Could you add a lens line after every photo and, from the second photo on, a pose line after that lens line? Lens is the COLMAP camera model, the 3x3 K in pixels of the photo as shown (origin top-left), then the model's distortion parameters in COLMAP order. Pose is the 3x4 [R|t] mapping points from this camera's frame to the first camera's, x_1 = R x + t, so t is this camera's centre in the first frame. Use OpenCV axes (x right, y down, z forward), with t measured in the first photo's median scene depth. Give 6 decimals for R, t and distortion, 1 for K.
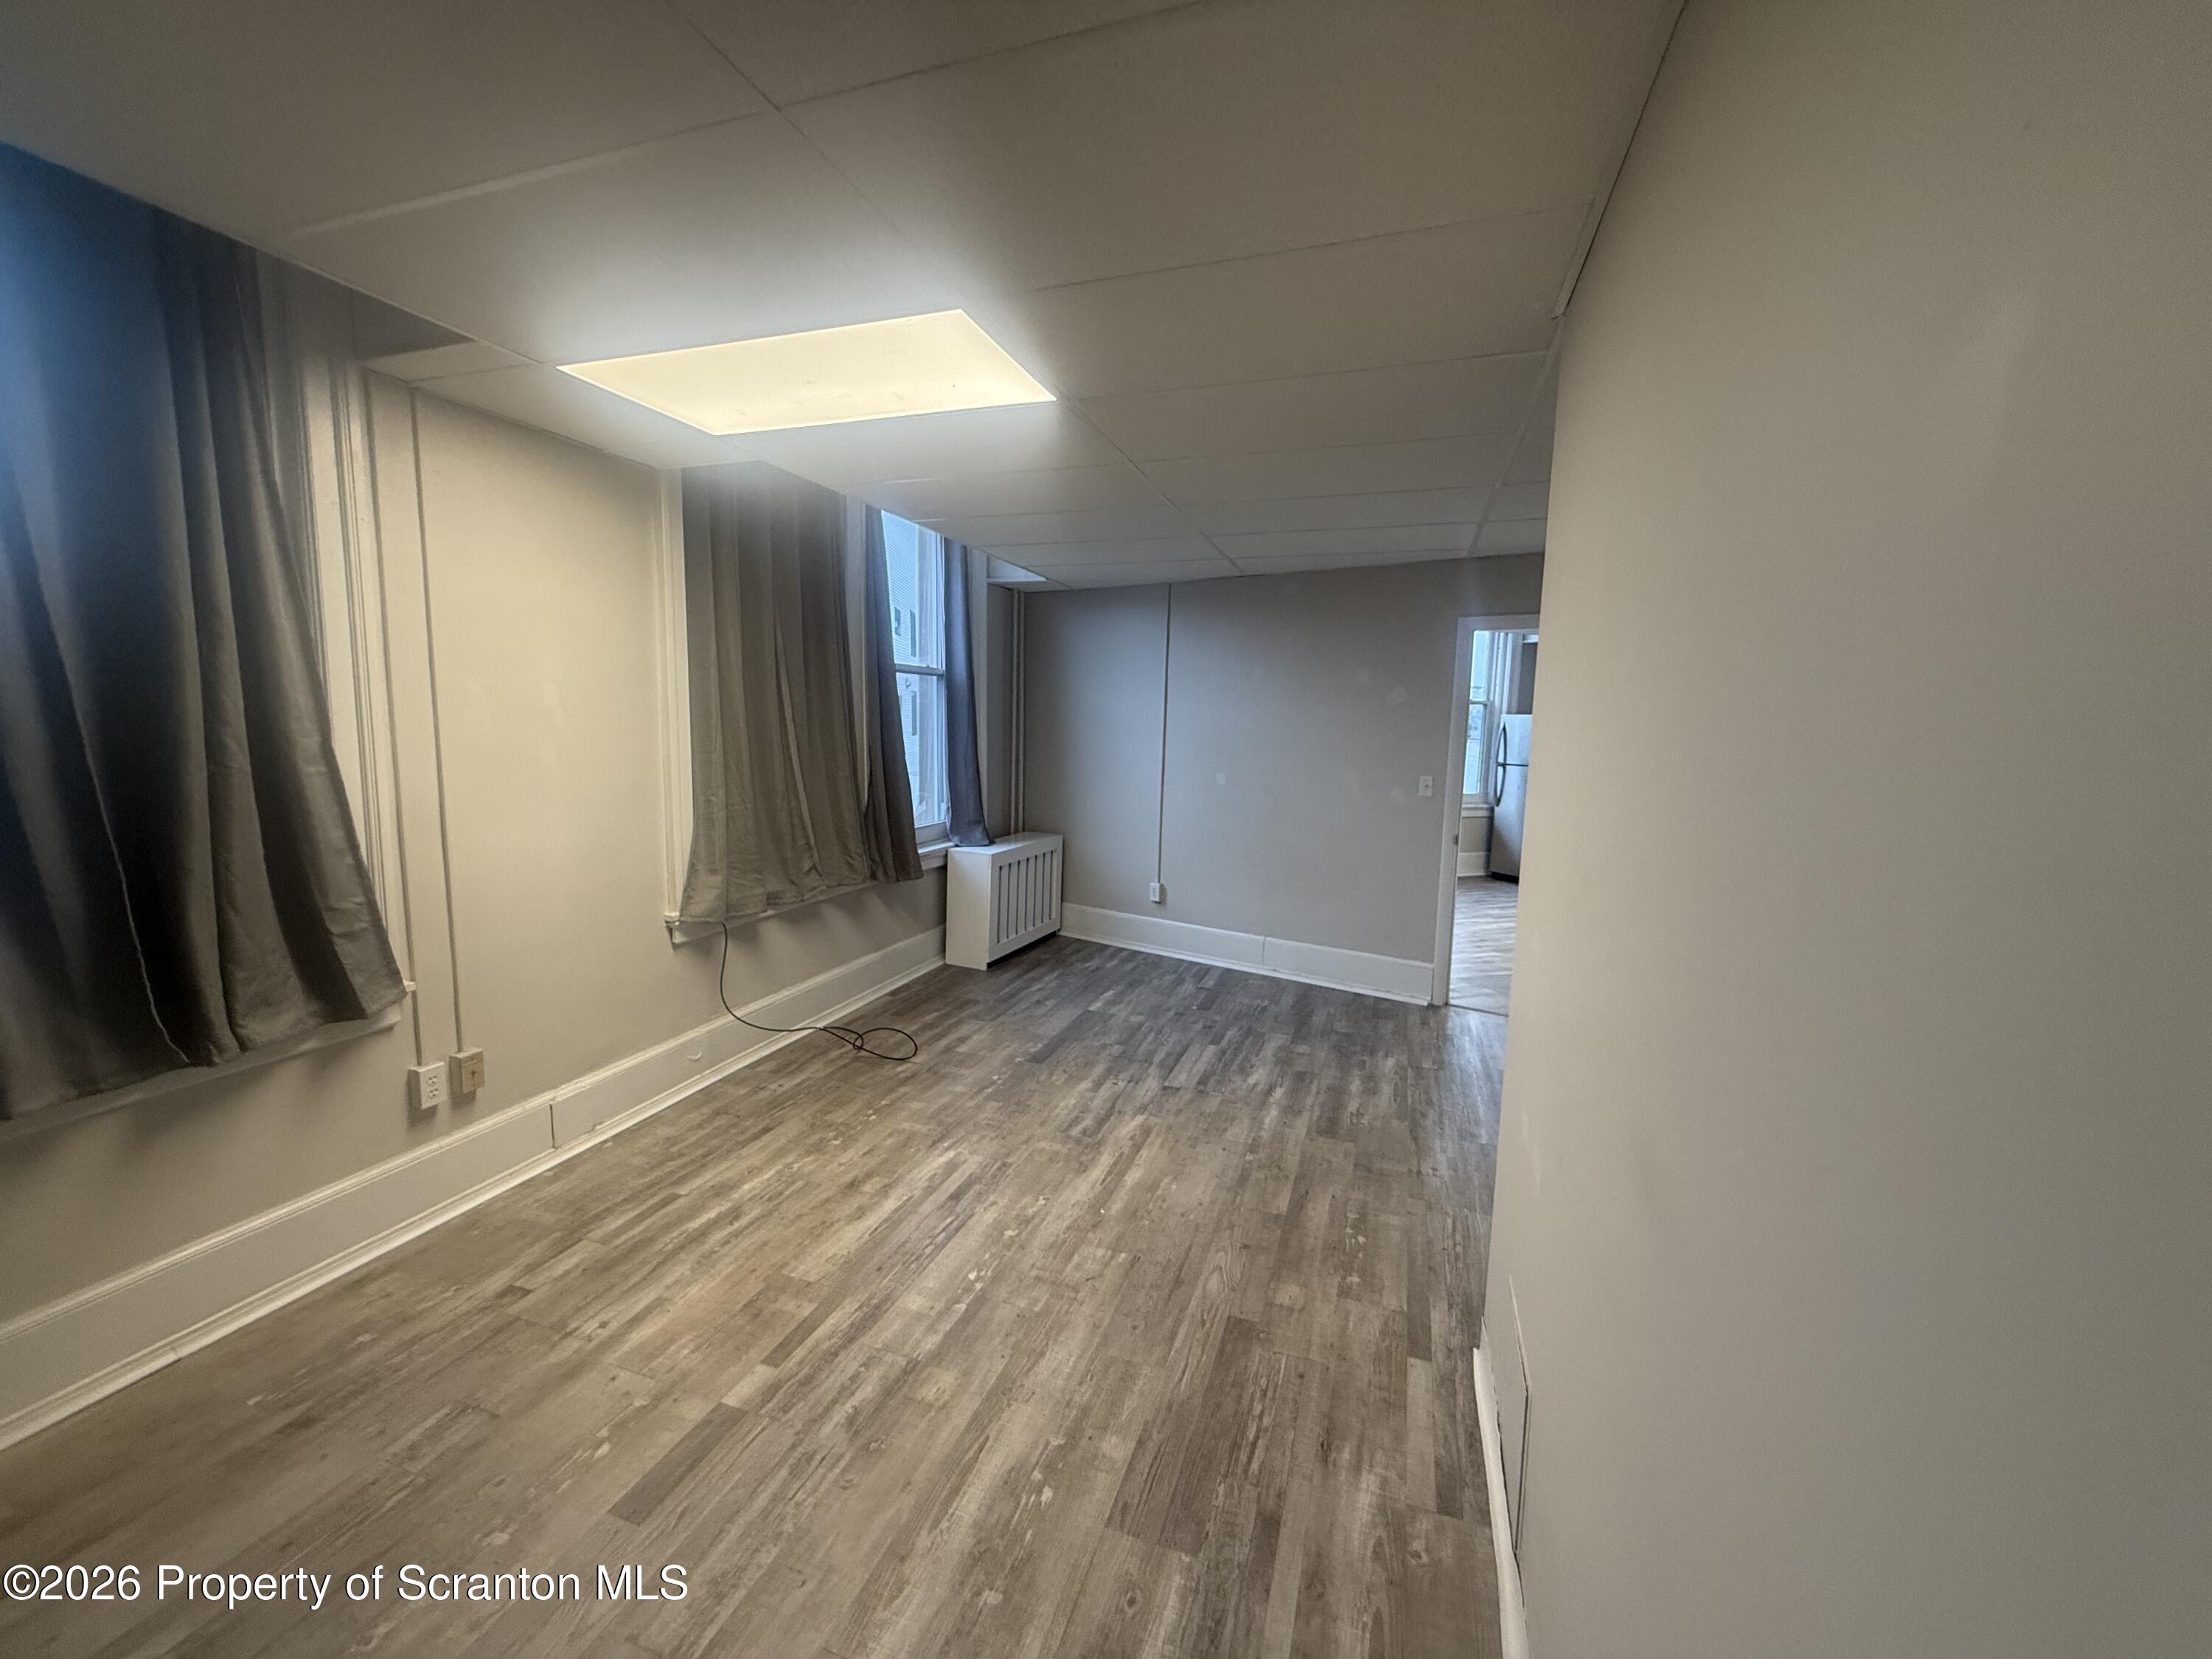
lens RADIAL K [[880.5, 0, 1092.9], [0, 880.5, 840.6], [0, 0, 1]] dist [-0.002132, 0.000590]
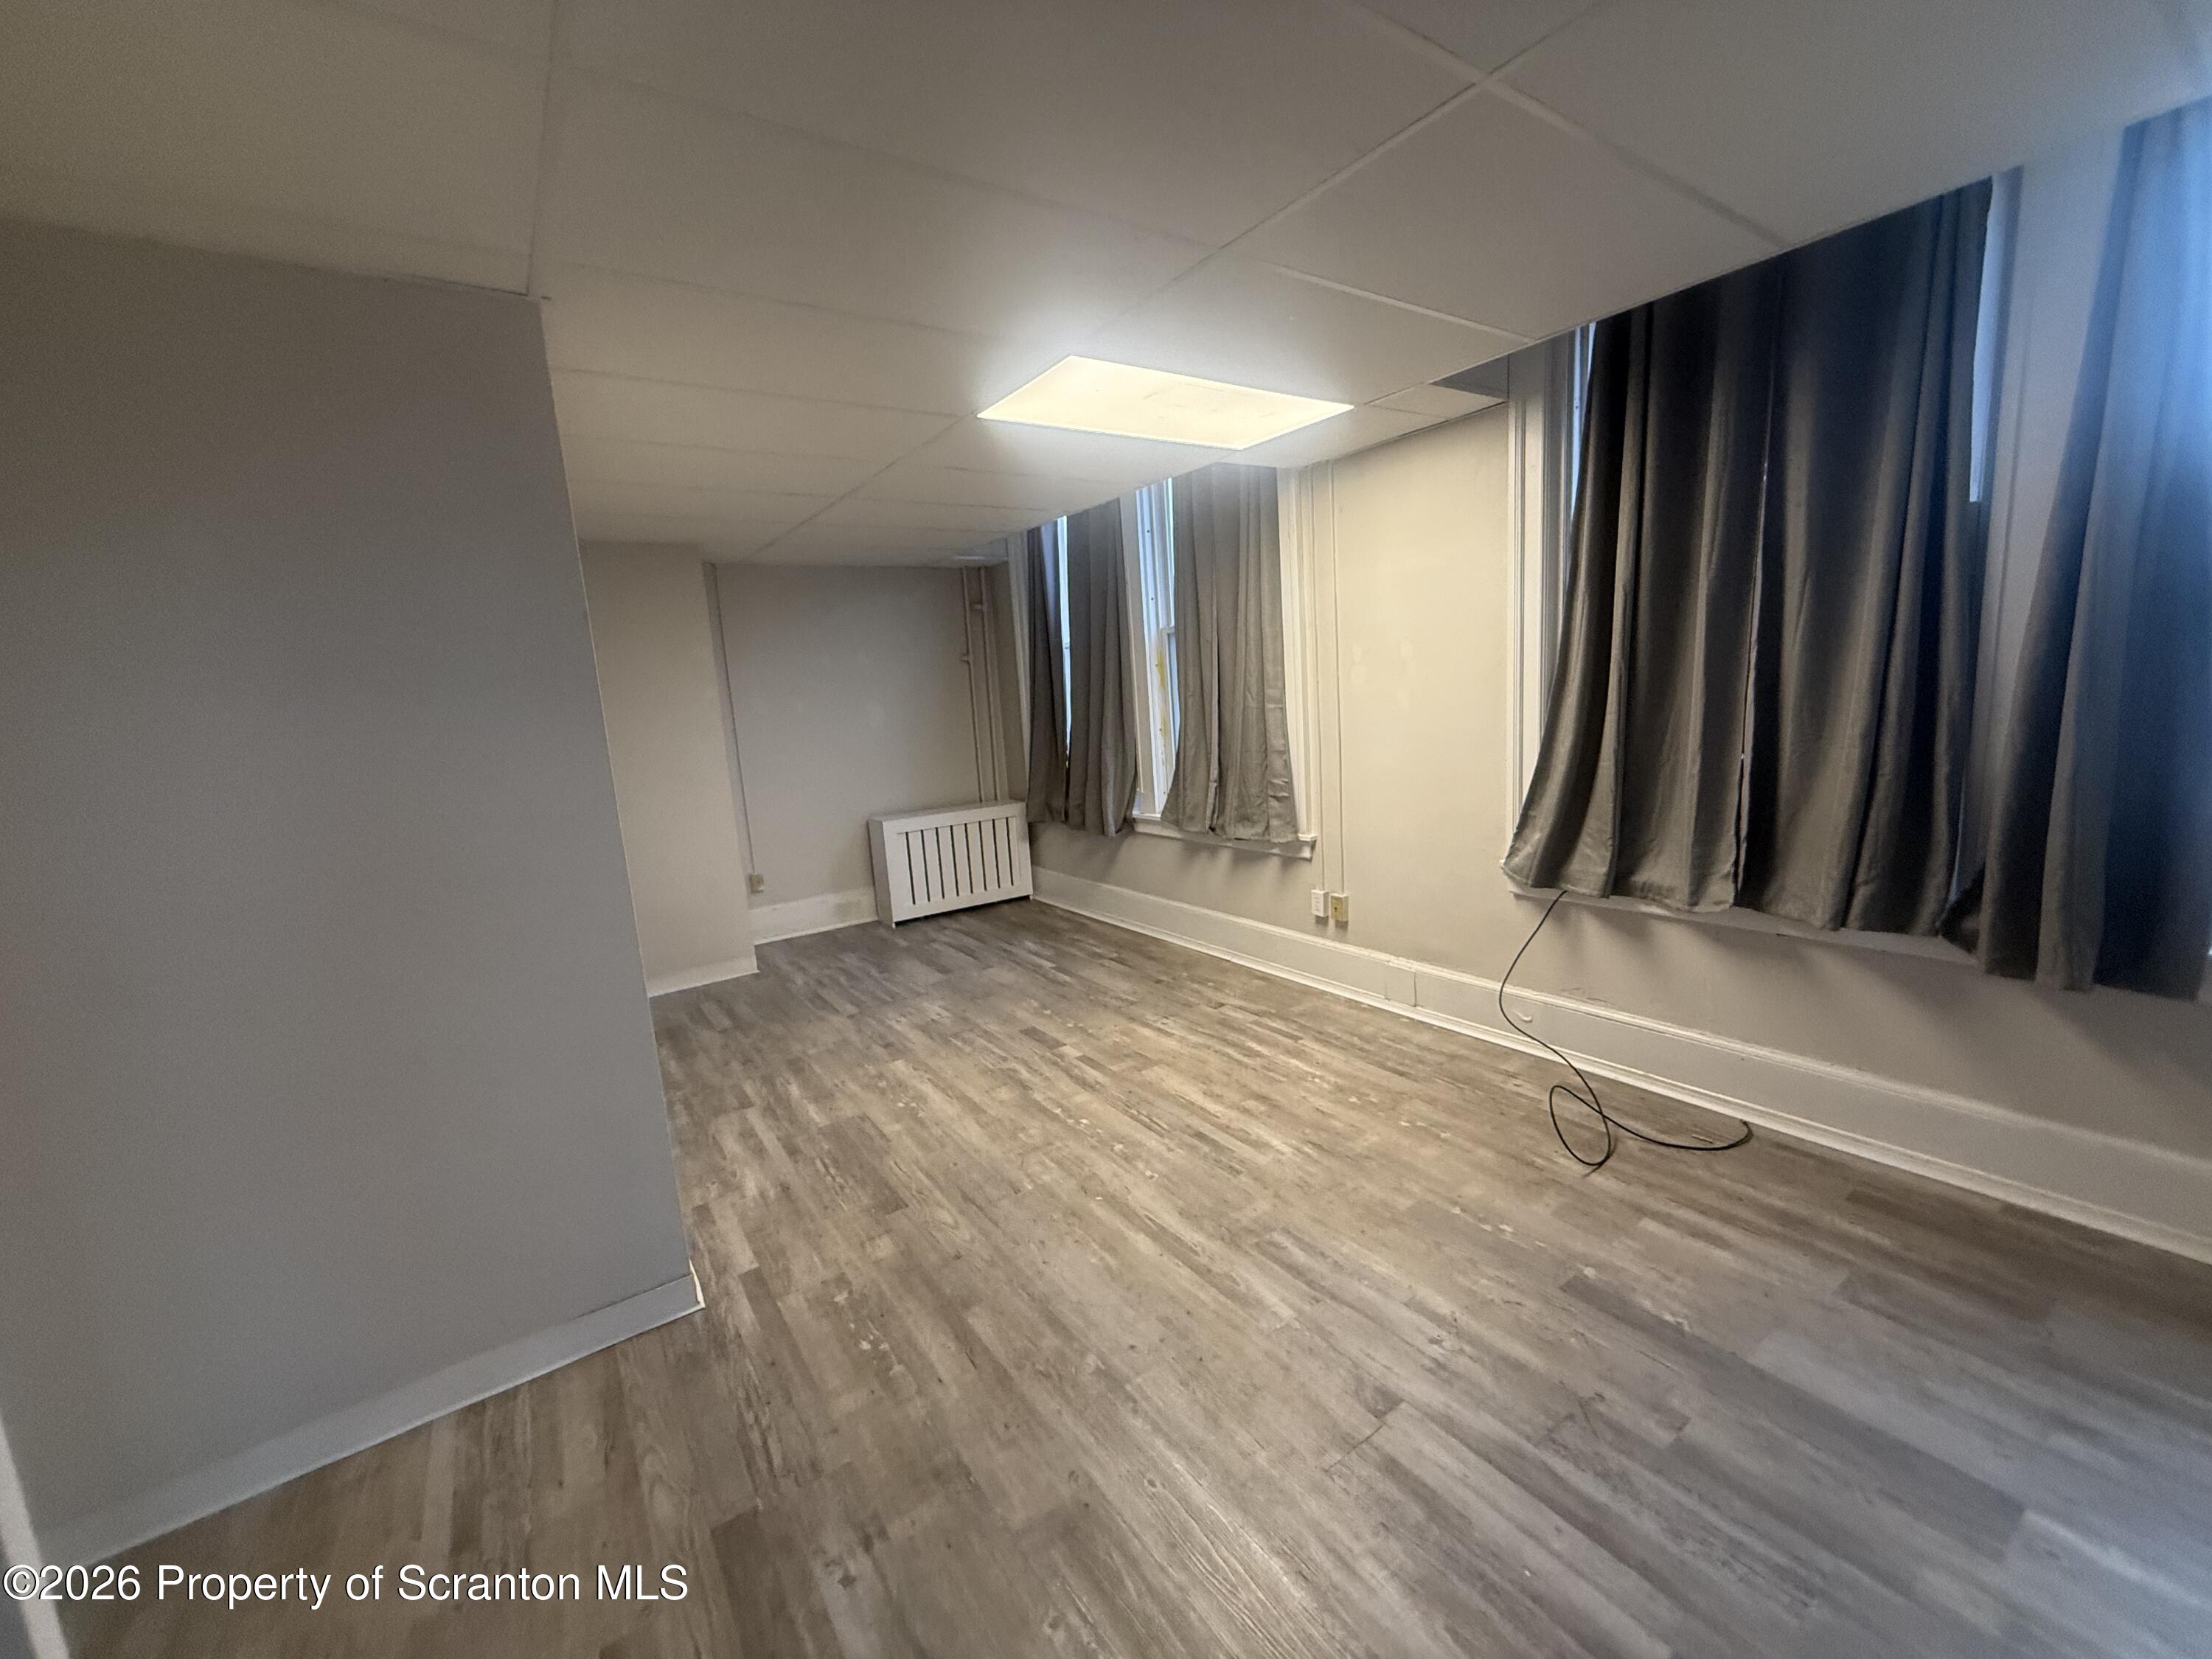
lens RADIAL K [[880.5, 0, 1091.6], [0, 880.5, 834.1], [0, 0, 1]] dist [-0.002132, 0.000590]
pose [[-0.597570, 0.150695, -0.787529, 0.704789], [-0.051449, 0.972950, 0.225215, -0.175671], [0.800165, 0.175099, -0.573652, 1.468711]]
